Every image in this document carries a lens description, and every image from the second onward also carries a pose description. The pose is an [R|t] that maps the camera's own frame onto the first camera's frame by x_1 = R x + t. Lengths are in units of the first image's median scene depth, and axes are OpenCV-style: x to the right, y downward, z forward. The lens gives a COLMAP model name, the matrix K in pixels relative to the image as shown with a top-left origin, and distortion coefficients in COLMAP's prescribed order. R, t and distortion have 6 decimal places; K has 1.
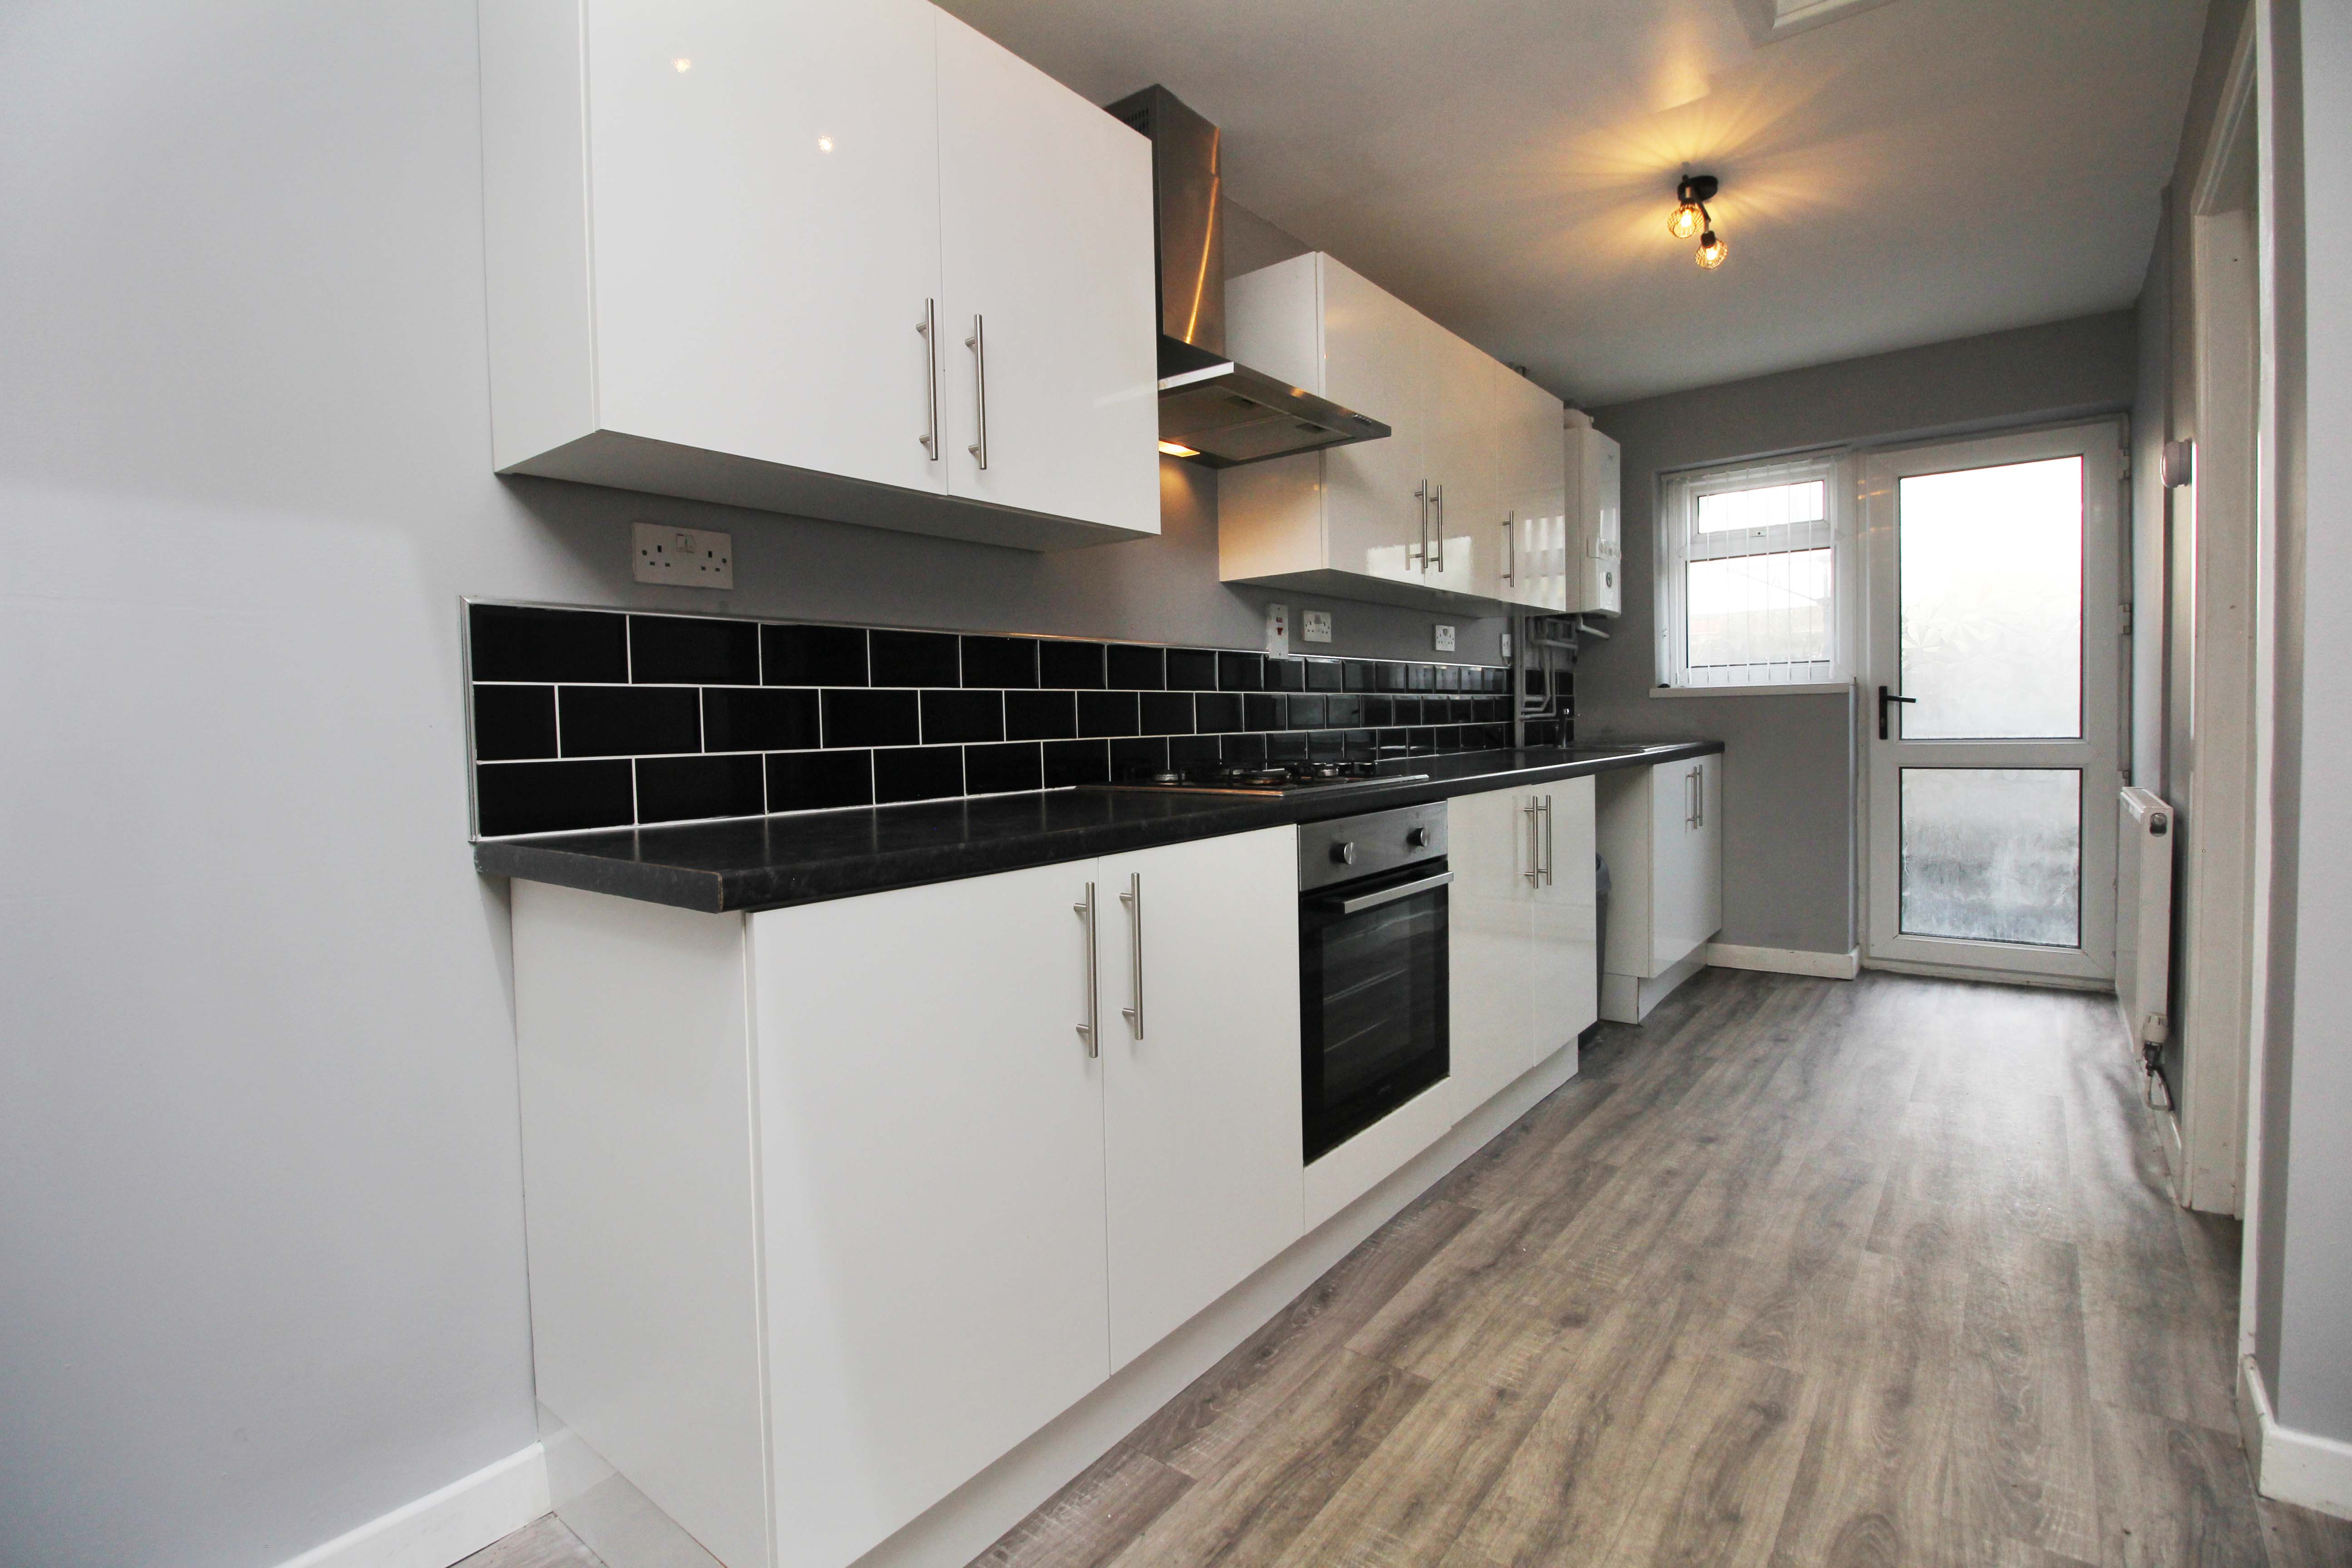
lens RADIAL K [[1095.6, 0, 1179.2], [0, 1095.6, 775.2], [0, 0, 1]] dist [-0.001641, -0.000316]
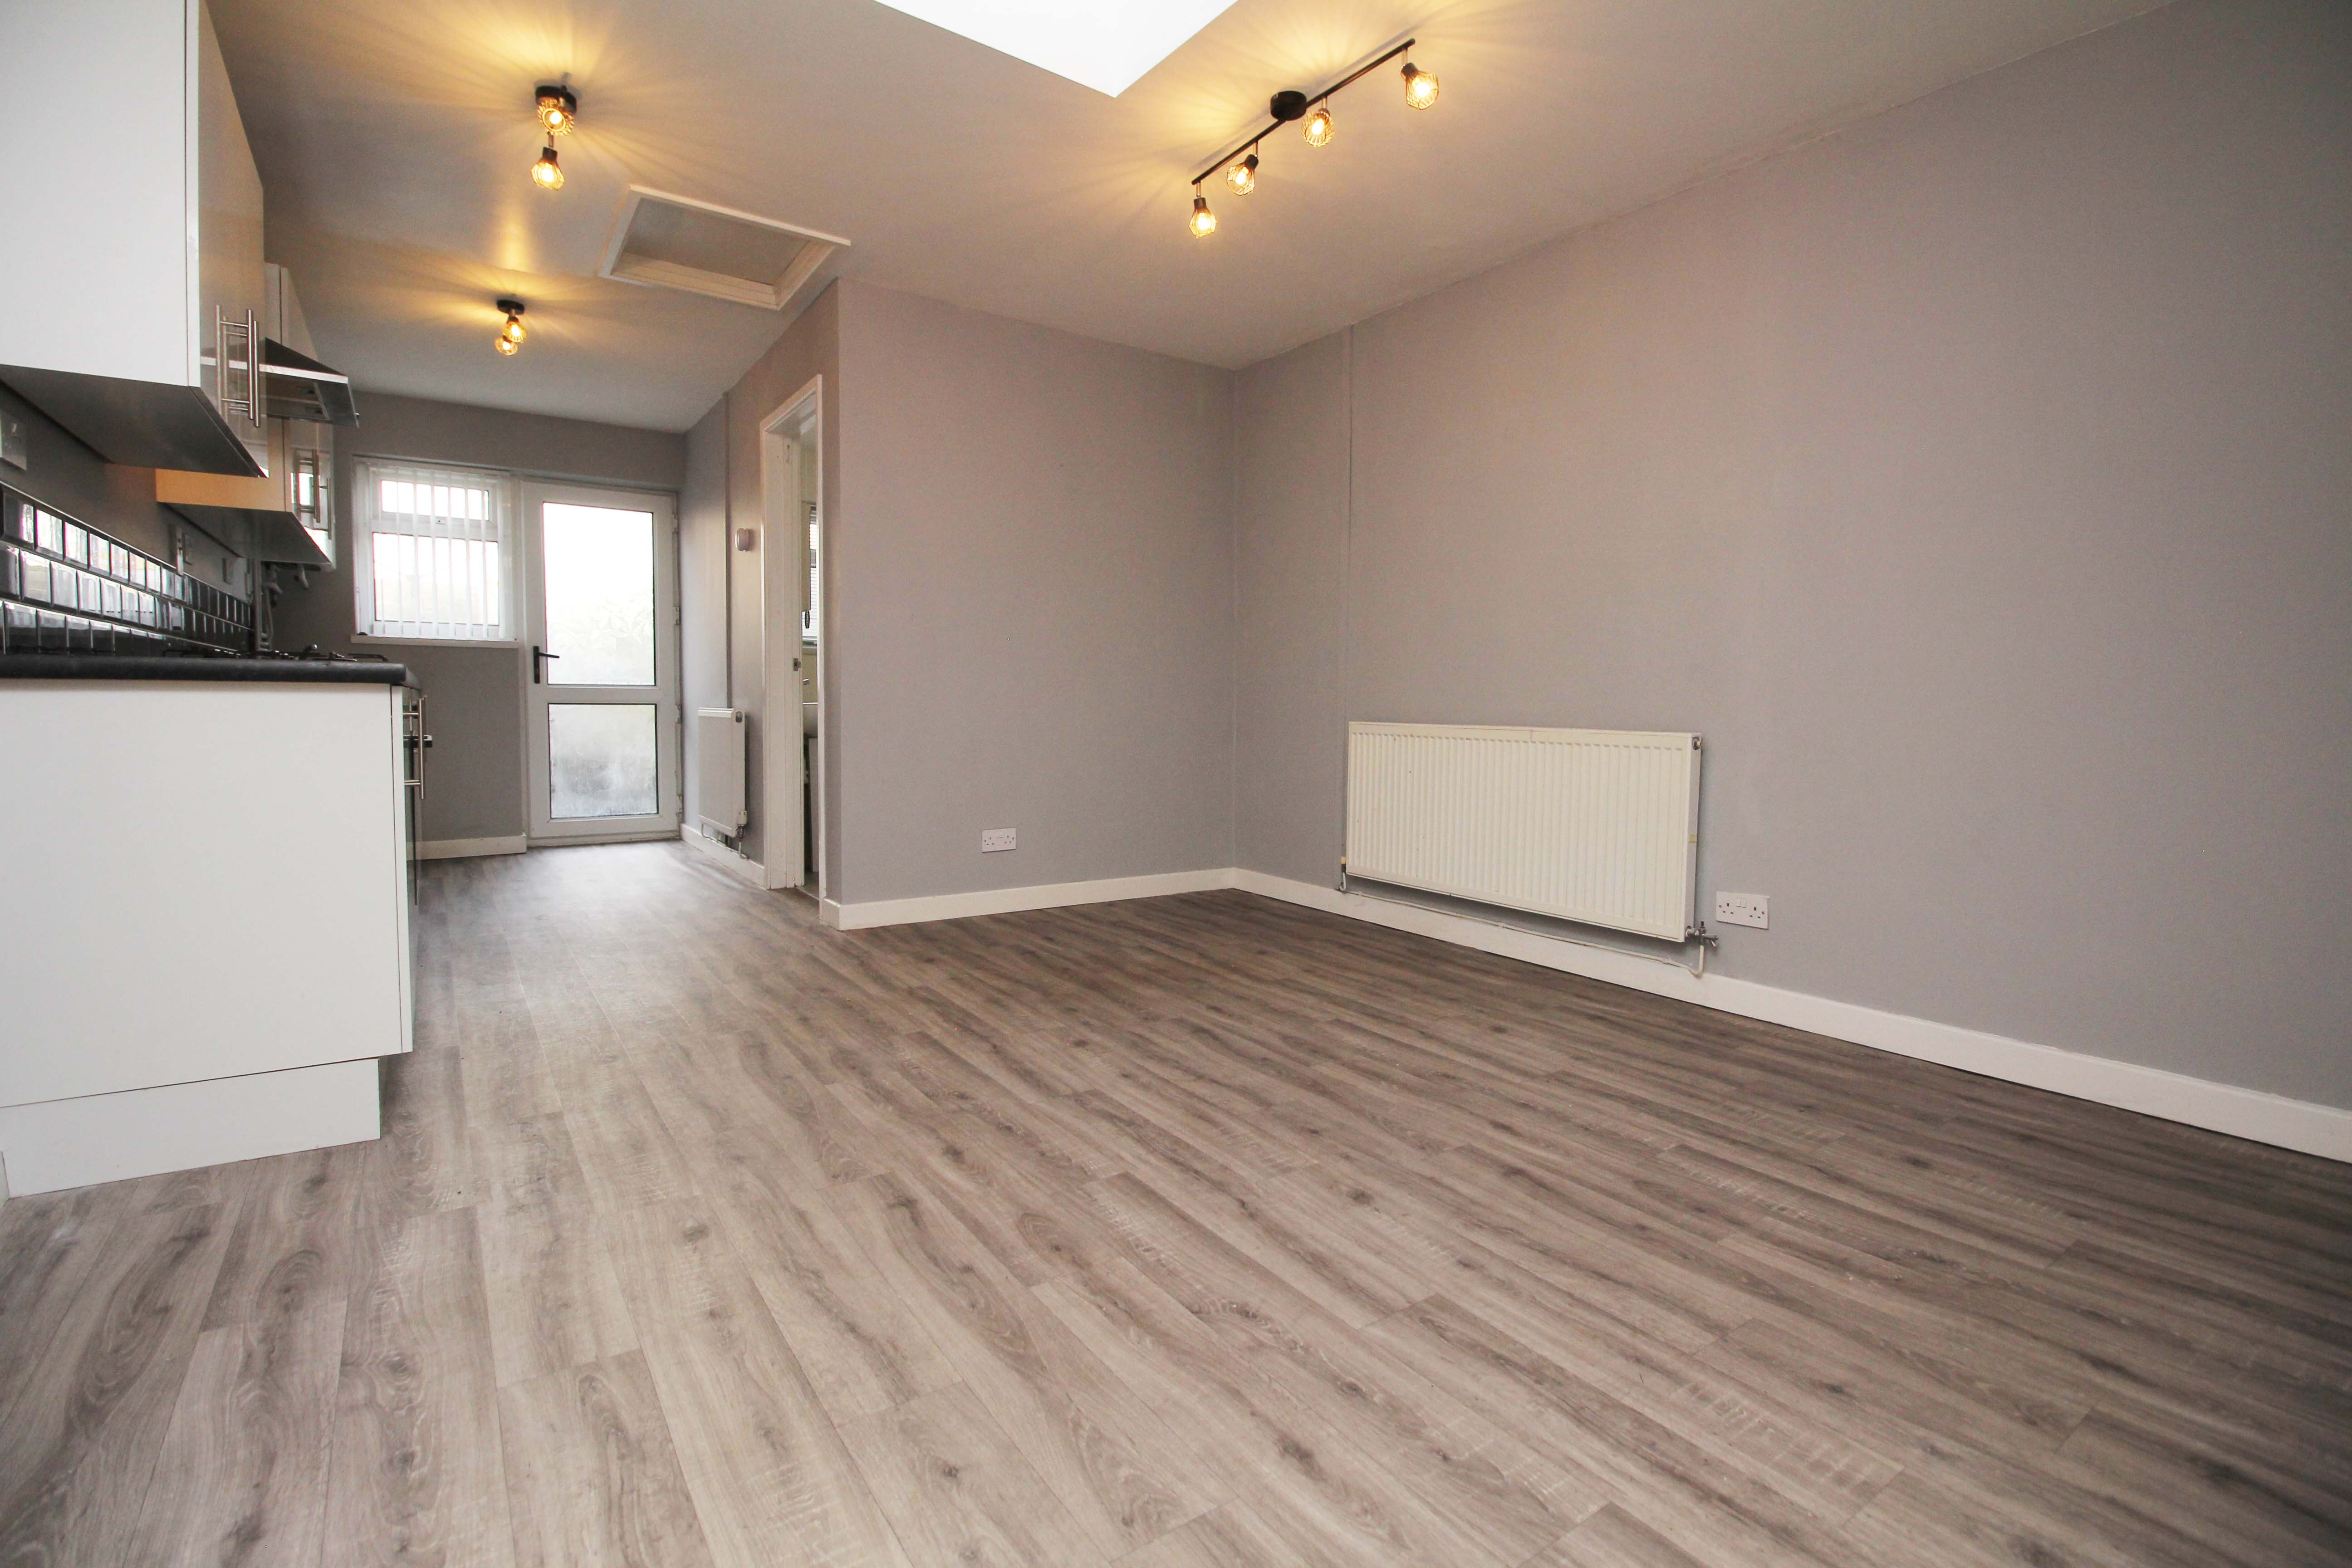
lens RADIAL K [[1088.8, 0, 1179.5], [0, 1088.8, 735.5], [0, 0, 1]] dist [0.000068, 0.000027]
pose [[0.294443, -0.006800, 0.955645, -0.462379], [0.026092, 0.999659, -0.000926, 0.058231], [-0.955313, 0.025207, 0.294520, -0.211541]]
